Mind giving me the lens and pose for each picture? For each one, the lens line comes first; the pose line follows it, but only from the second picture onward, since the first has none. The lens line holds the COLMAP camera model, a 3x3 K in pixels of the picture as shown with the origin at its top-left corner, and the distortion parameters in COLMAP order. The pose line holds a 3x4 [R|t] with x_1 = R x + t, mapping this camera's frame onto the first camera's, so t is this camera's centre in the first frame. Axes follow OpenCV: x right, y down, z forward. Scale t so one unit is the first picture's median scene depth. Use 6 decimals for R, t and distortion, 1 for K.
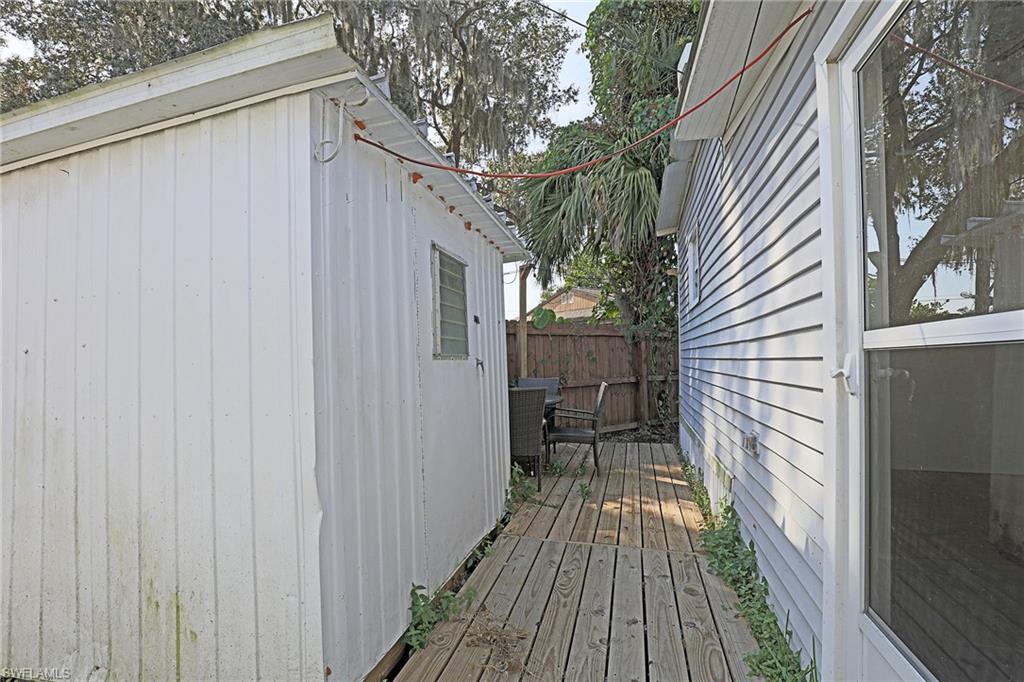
lens RADIAL K [[512.7, 0, 512.0], [0, 512.7, 341.0], [0, 0, 1]] dist [-0.001999, -0.000819]
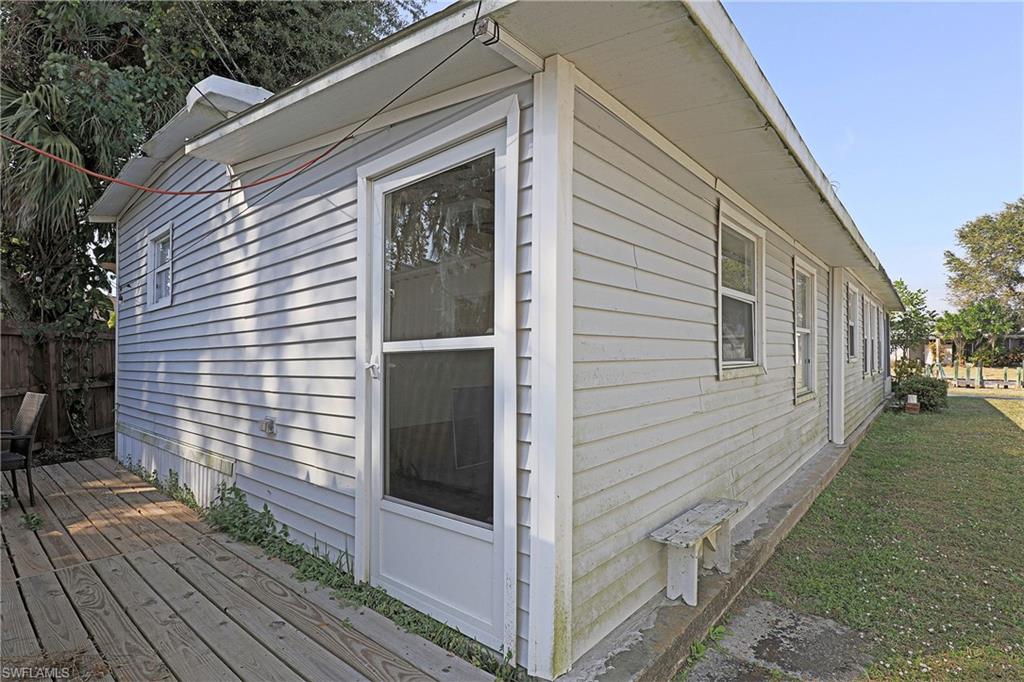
lens RADIAL K [[490.8, 0, 526.4], [0, 490.8, 352.5], [0, 0, 1]] dist [-0.002459, -0.000321]
pose [[0.443566, 0.006494, 0.896218, -0.345262], [-0.018246, 0.999832, 0.001786, 0.002274], [-0.896056, -0.017144, 0.443610, -0.109274]]
